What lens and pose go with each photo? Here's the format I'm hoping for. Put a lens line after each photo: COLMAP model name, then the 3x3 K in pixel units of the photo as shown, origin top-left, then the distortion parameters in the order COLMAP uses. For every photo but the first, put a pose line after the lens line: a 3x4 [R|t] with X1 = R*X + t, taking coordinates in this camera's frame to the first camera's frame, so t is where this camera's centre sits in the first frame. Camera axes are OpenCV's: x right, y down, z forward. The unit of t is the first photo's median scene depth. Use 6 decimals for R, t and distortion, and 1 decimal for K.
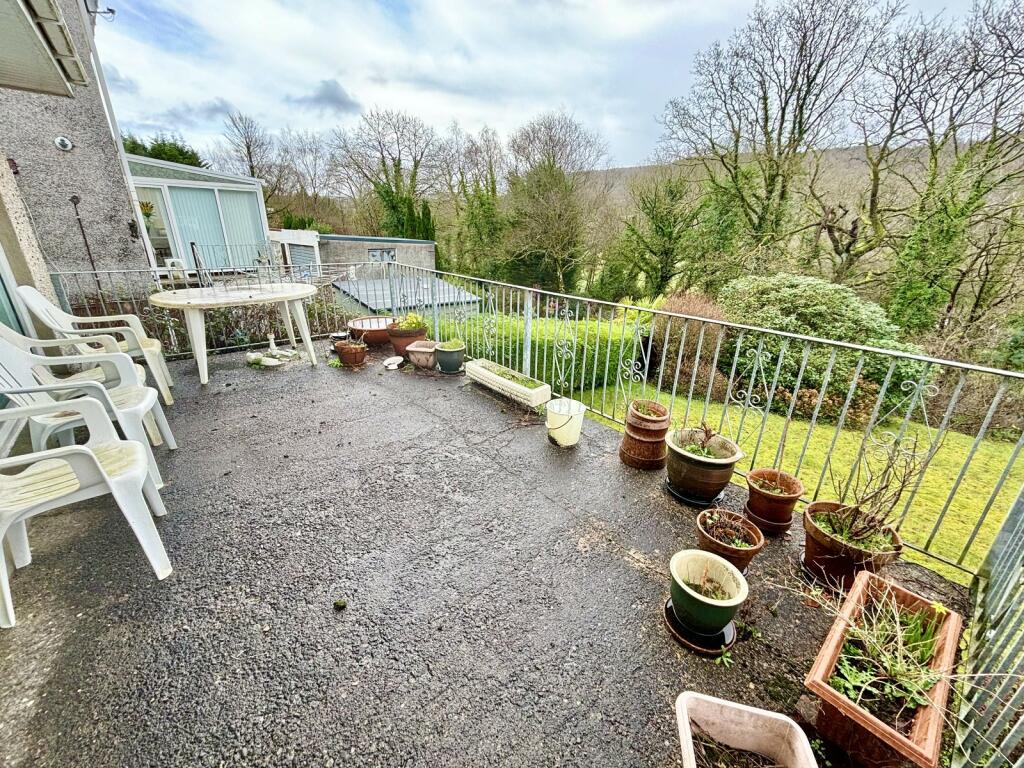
lens RADIAL K [[412.6, 0, 509.9], [0, 412.6, 381.6], [0, 0, 1]] dist [-0.001007, -0.000634]
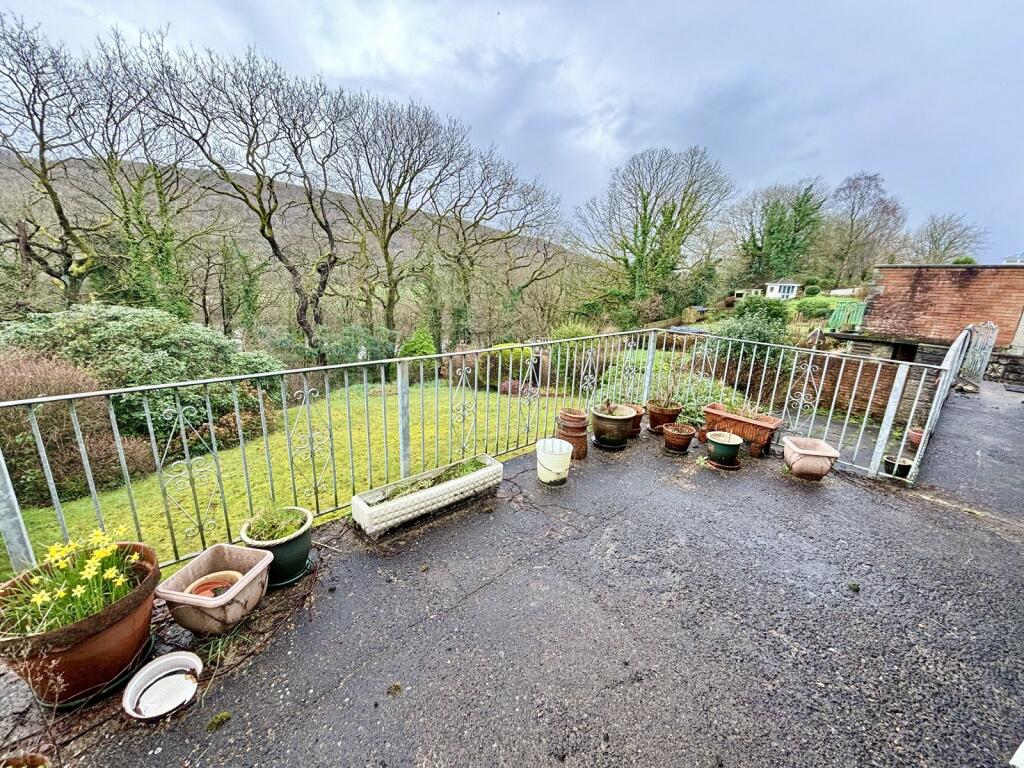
lens RADIAL K [[414.1, 0, 512.0], [0, 414.1, 384.0], [0, 0, 1]] dist [-0.001222, -0.000709]
pose [[-0.024530, -0.283299, 0.958718, -0.098677], [0.313425, 0.908476, 0.276472, -0.049149], [-0.949296, 0.307268, 0.066508, 0.119034]]
